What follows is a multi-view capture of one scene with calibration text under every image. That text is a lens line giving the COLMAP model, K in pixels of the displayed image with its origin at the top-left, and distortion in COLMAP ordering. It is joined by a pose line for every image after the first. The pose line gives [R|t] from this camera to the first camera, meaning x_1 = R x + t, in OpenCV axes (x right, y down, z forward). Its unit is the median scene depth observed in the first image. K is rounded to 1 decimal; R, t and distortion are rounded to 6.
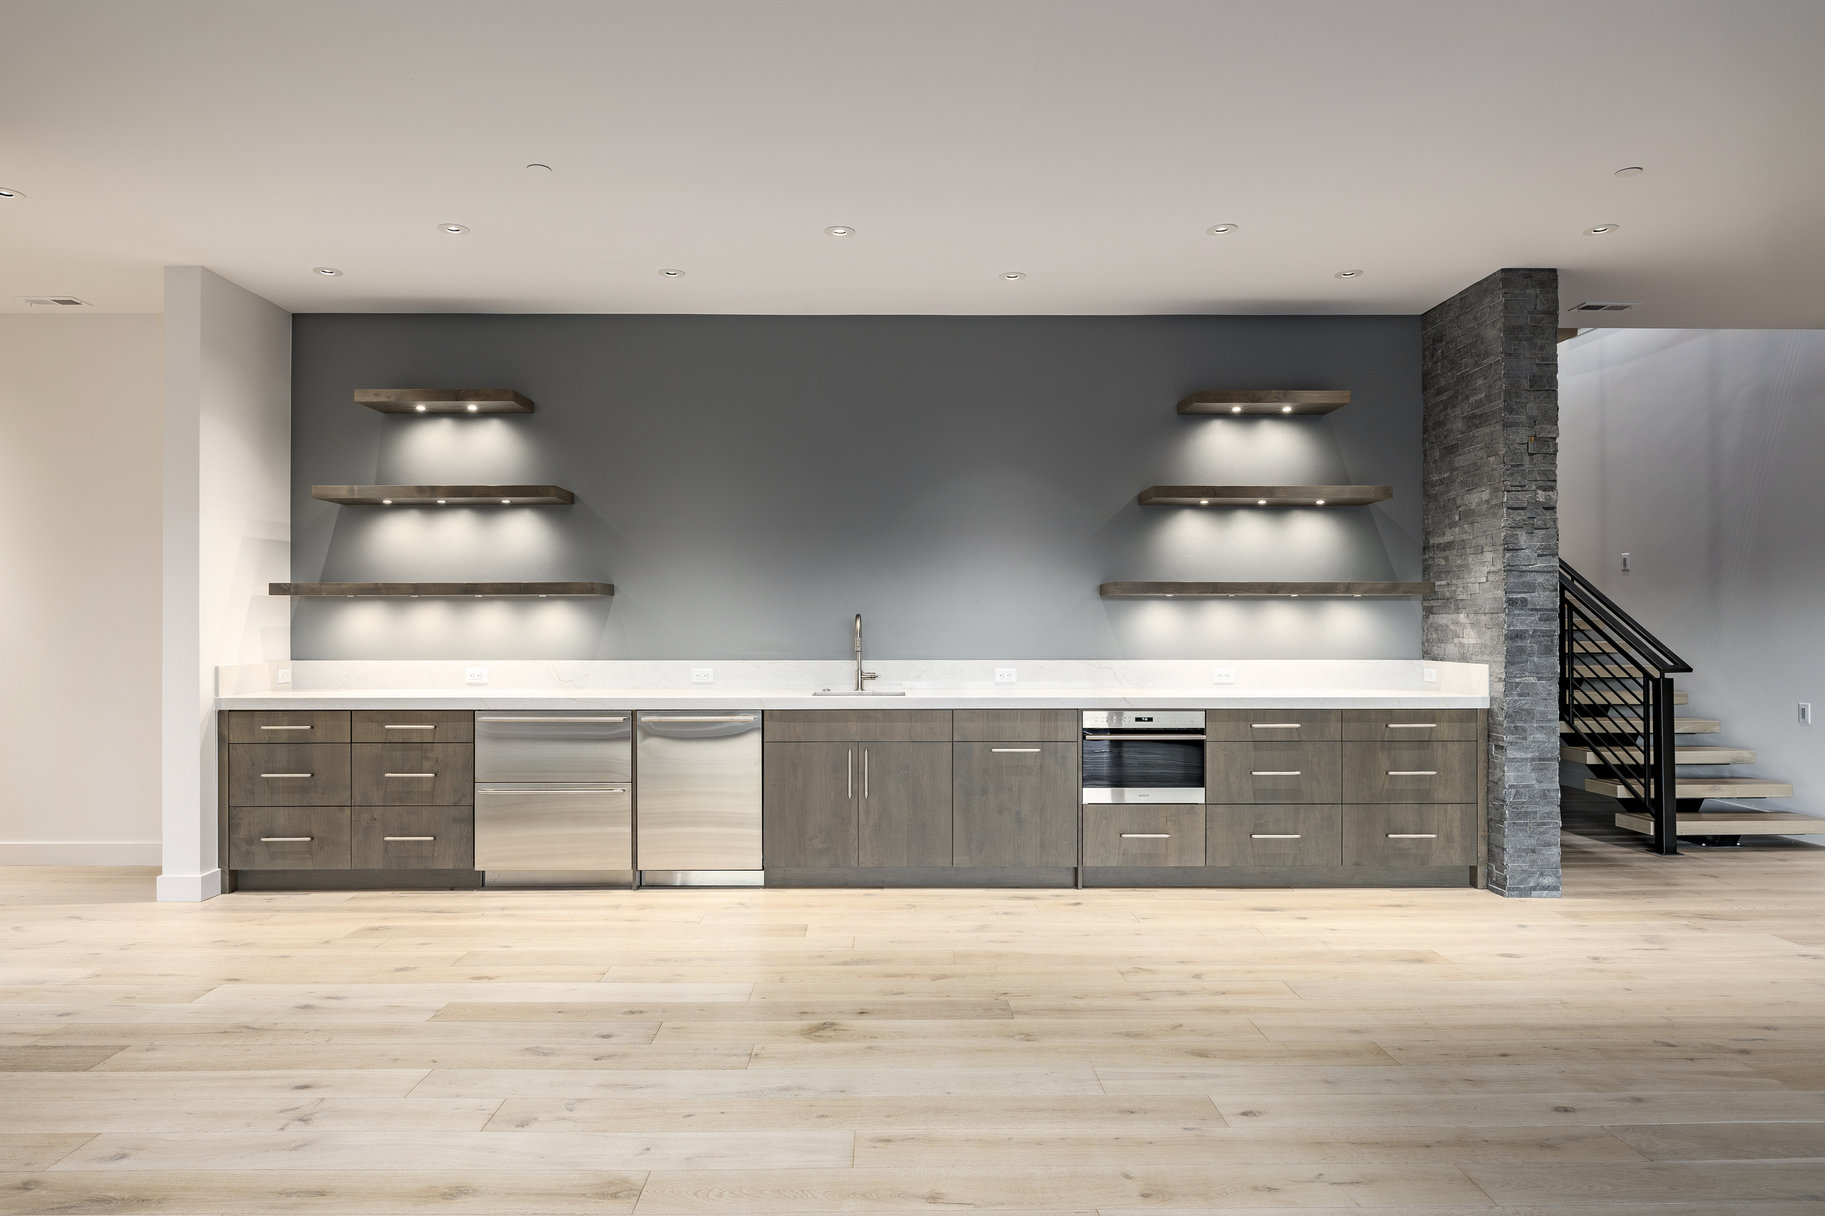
lens RADIAL K [[1055.5, 0, 888.2], [0, 1055.5, 616.9], [0, 0, 1]] dist [-0.007924, 0.006101]
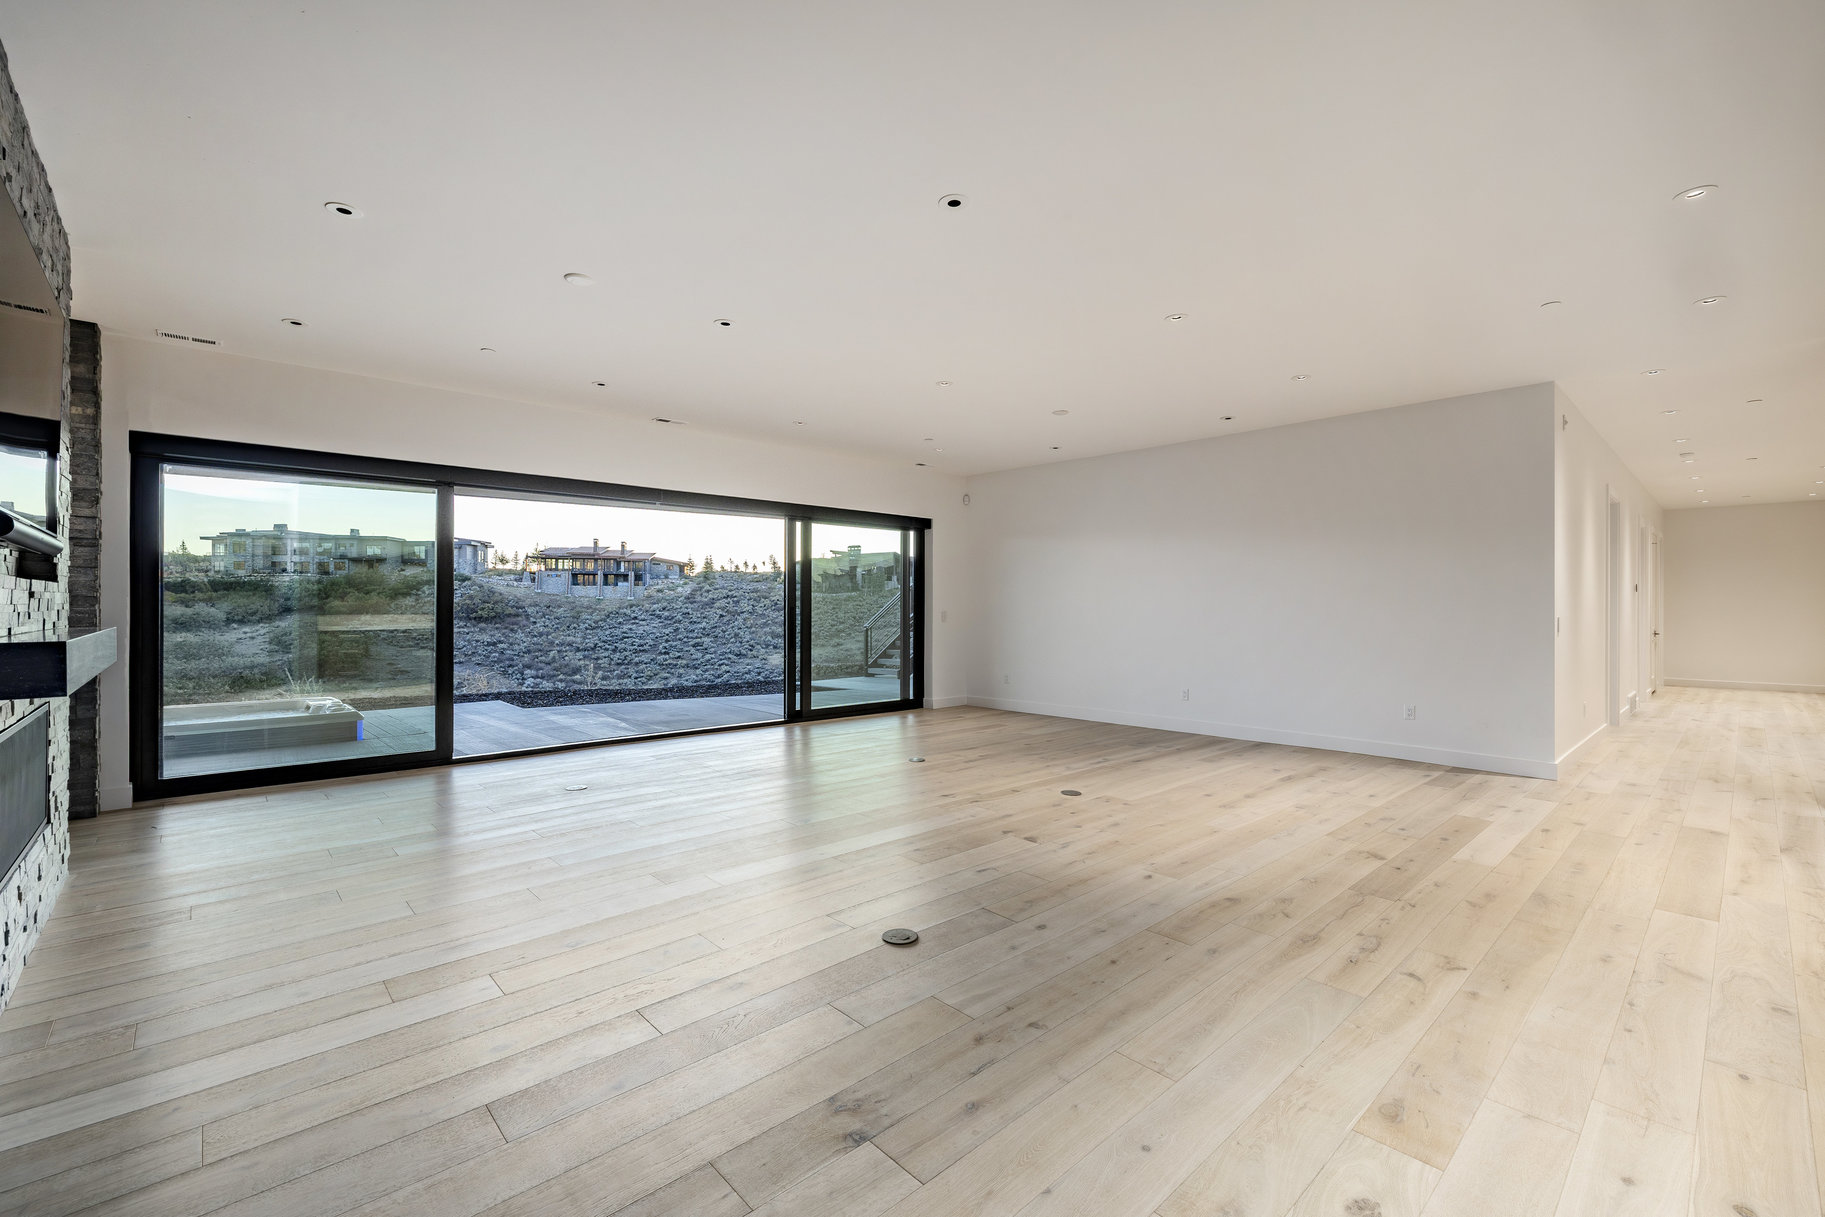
lens RADIAL K [[791.0, 0, 907.3], [0, 791.0, 605.4], [0, 0, 1]] dist [0.006393, -0.000302]
pose [[-0.733721, -0.003951, -0.679440, 0.844142], [0.001706, 0.999969, -0.007657, 0.012041], [0.679449, -0.006777, -0.733691, 0.927775]]
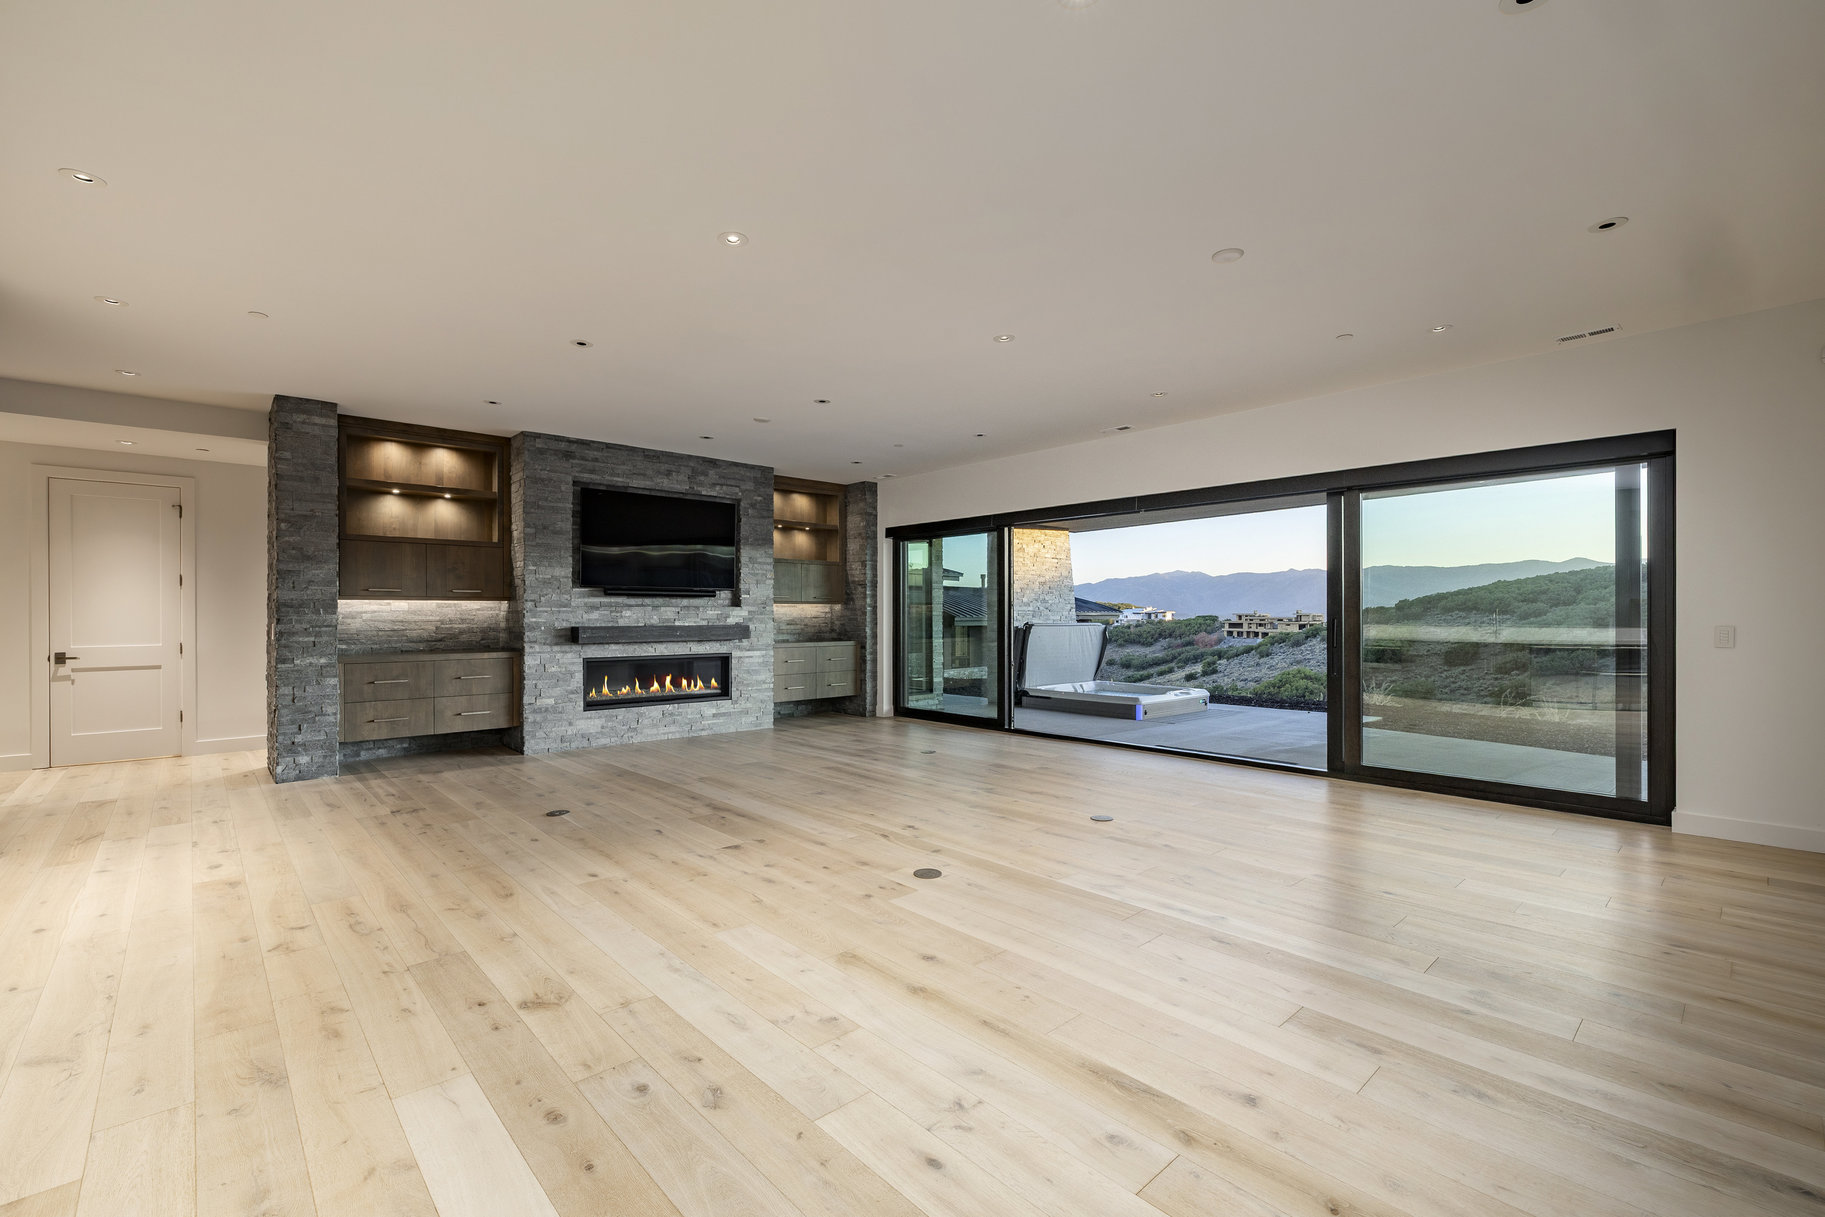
lens RADIAL K [[791.0, 0, 905.2], [0, 791.0, 612.8], [0, 0, 1]] dist [0.006393, -0.000302]
pose [[-0.662958, 0.003526, 0.748648, -0.581277], [-0.004239, 0.999955, -0.008464, 0.009538], [-0.748645, -0.008785, -0.662913, 0.825069]]
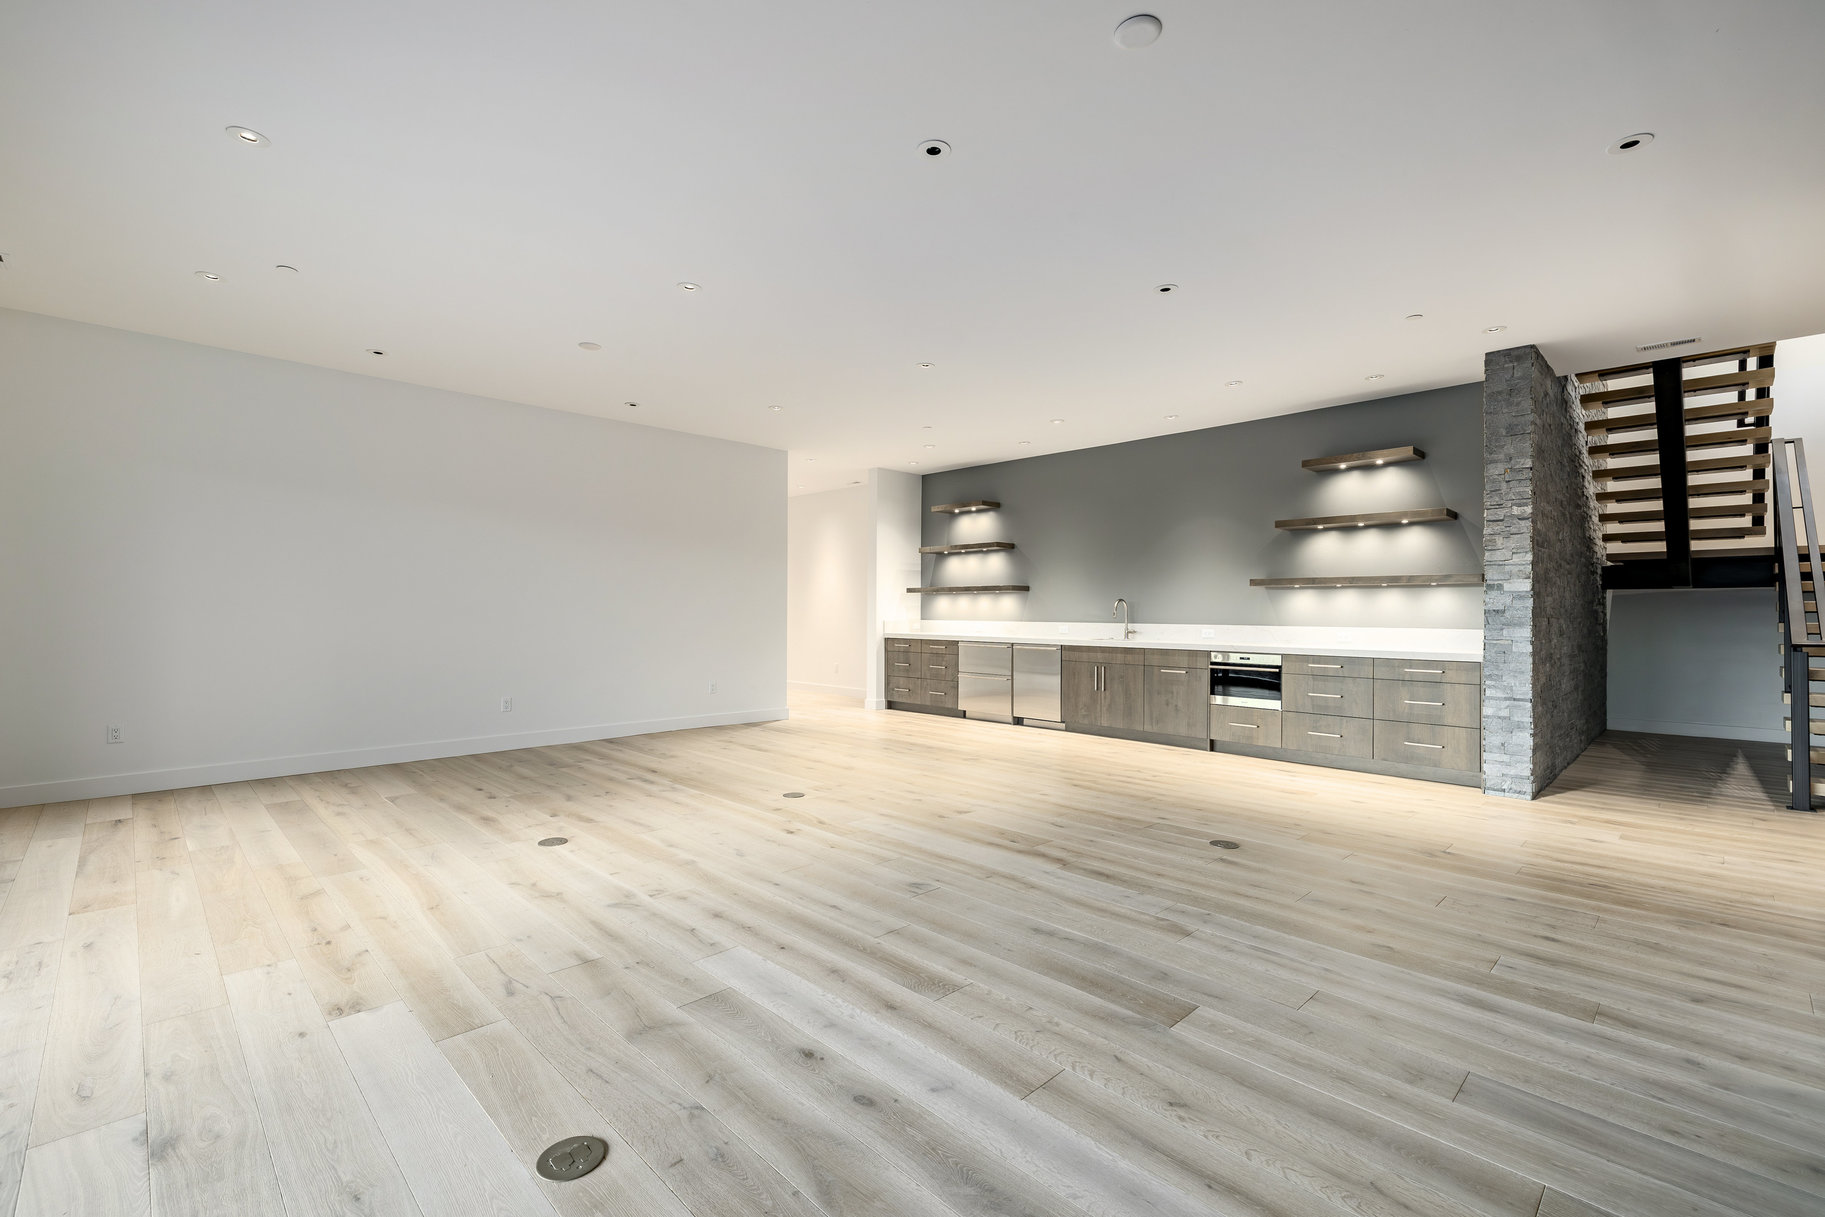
lens RADIAL K [[791.0, 0, 942.9], [0, 791.0, 603.2], [0, 0, 1]] dist [0.006393, -0.000302]
pose [[0.714443, -0.003219, -0.699686, 0.807497], [-0.000956, 0.999984, -0.005577, 0.014308], [0.699693, 0.004653, 0.714429, -0.280445]]
